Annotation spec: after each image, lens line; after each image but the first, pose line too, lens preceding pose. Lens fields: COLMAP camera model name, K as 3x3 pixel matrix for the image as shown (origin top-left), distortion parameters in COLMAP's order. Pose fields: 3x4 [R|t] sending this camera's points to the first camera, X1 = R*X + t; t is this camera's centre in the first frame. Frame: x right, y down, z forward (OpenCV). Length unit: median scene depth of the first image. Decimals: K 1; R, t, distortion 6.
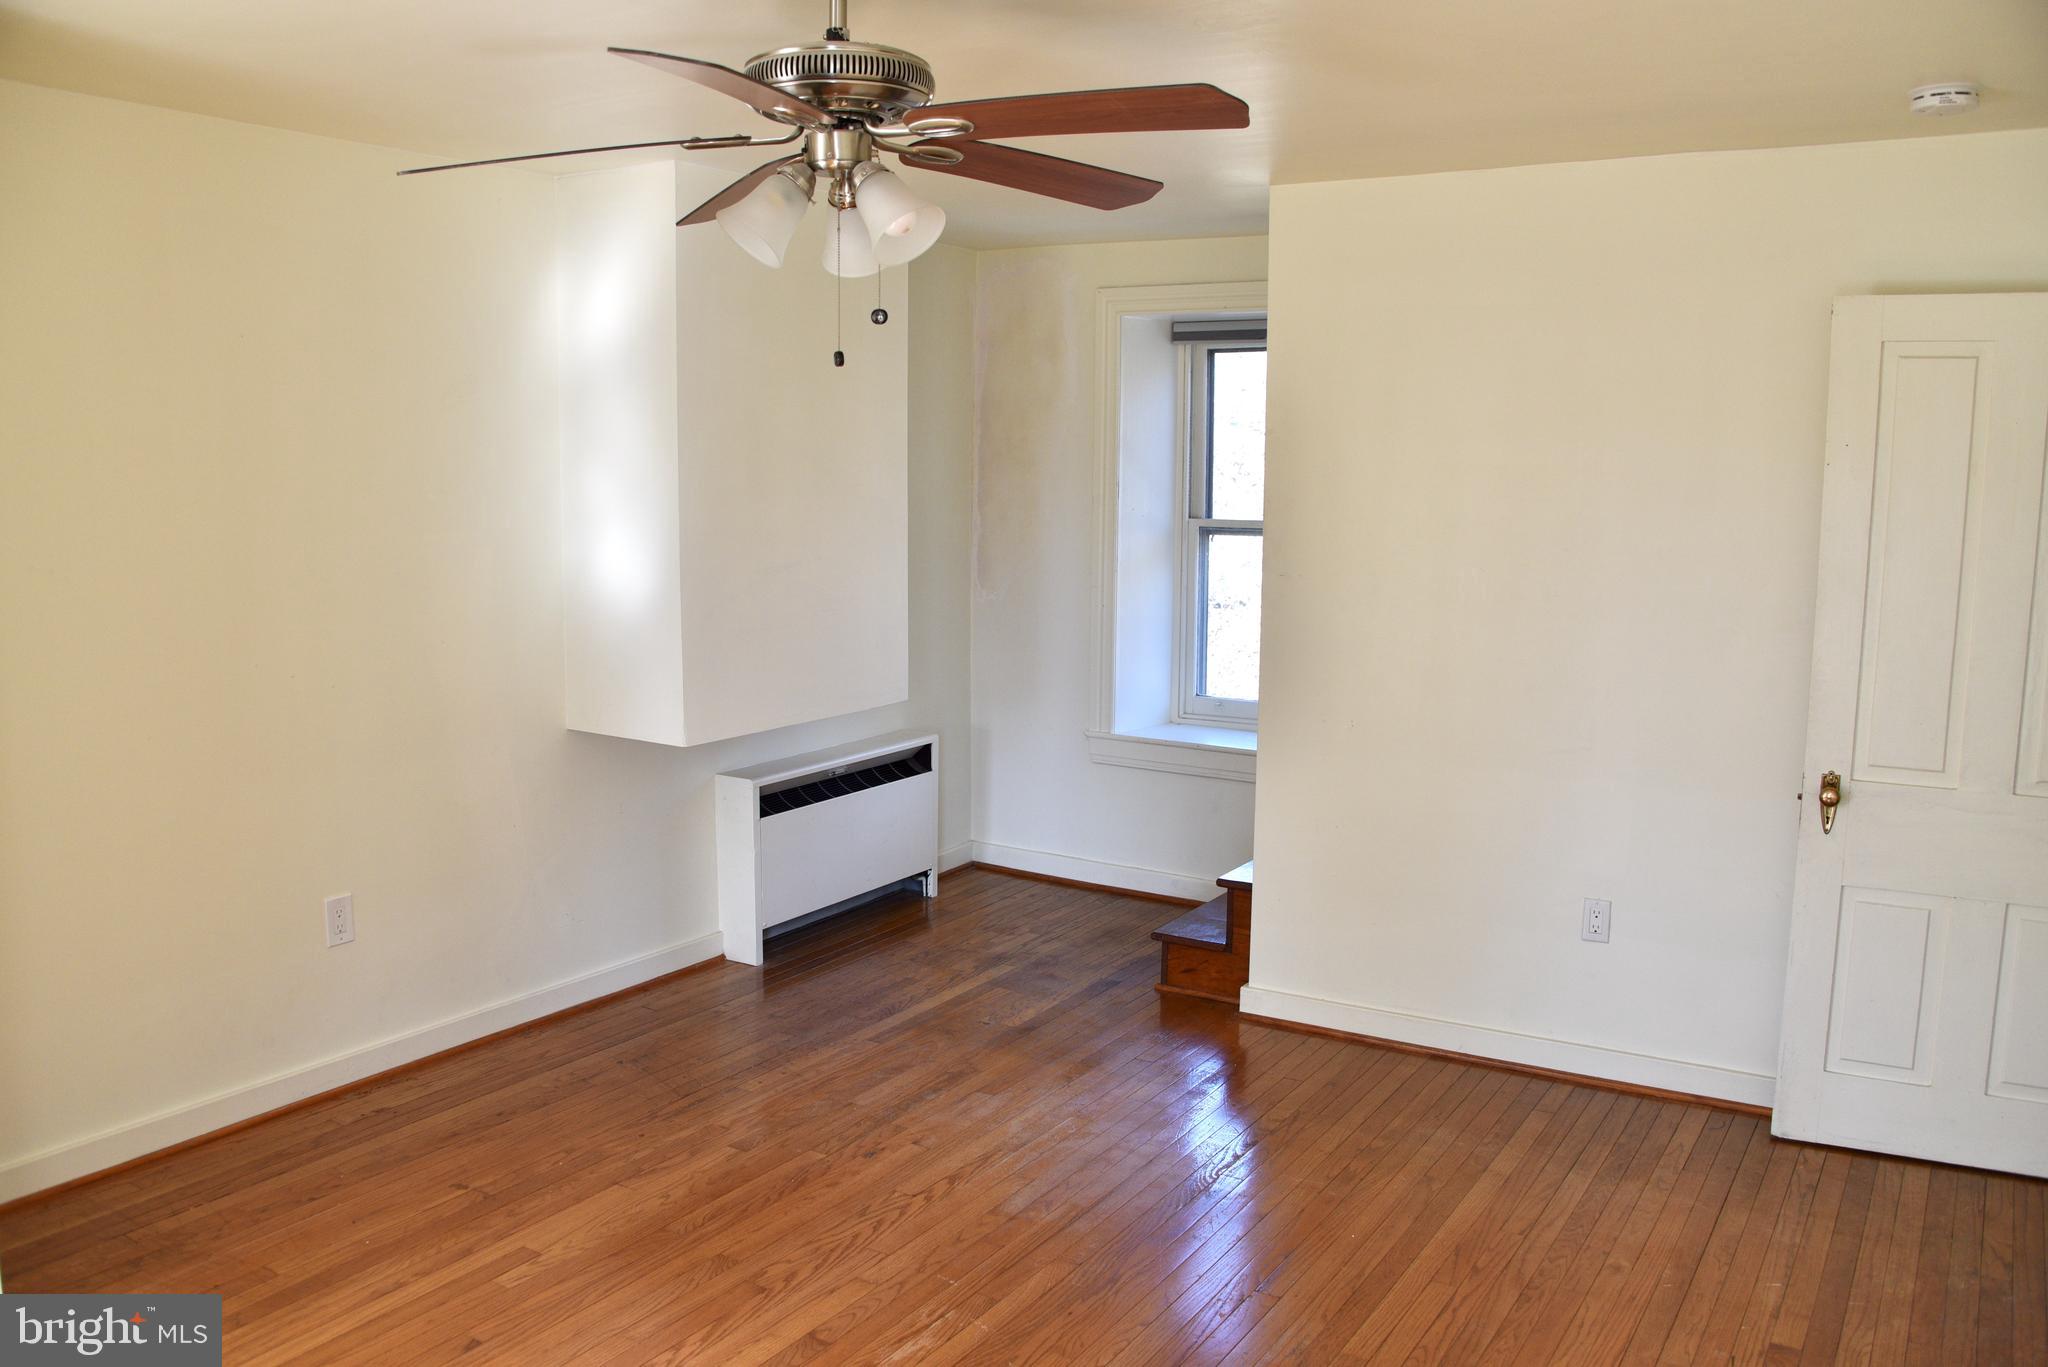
lens RADIAL K [[1652.7, 0, 1024.0], [0, 1652.7, 683.5], [0, 0, 1]] dist [-0.046285, -0.001985]
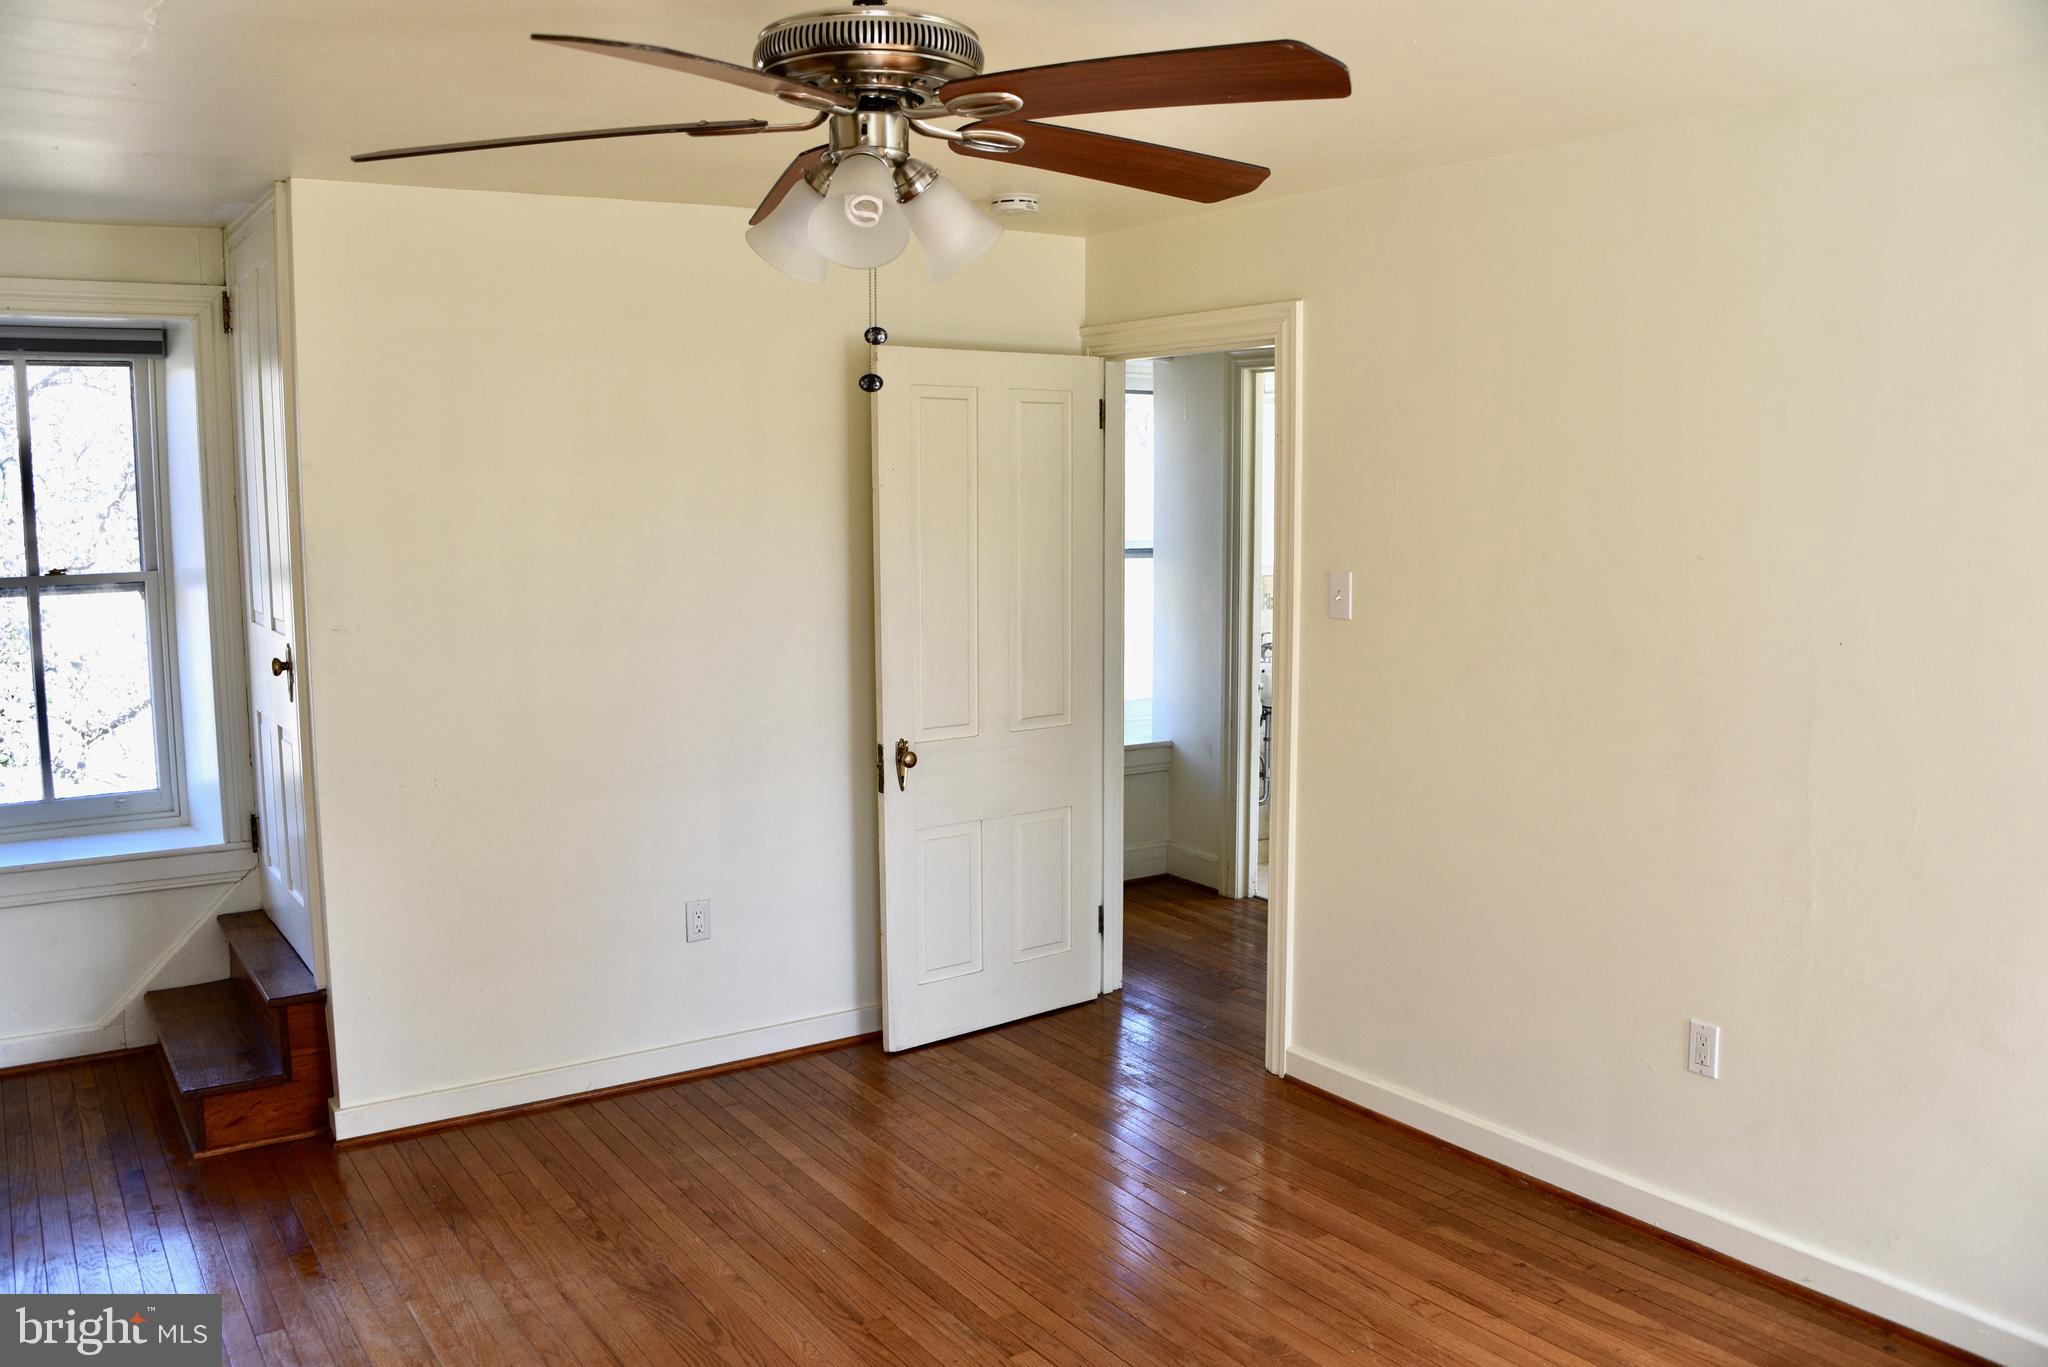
lens RADIAL K [[1652.7, 0, 1009.4], [0, 1652.7, 687.3], [0, 0, 1]] dist [-0.143153, 0.089451]
pose [[0.431065, -0.120998, 0.894171, -0.535487], [0.131978, 0.988766, 0.070173, -0.056523], [-0.892617, 0.087762, 0.442192, 0.372682]]
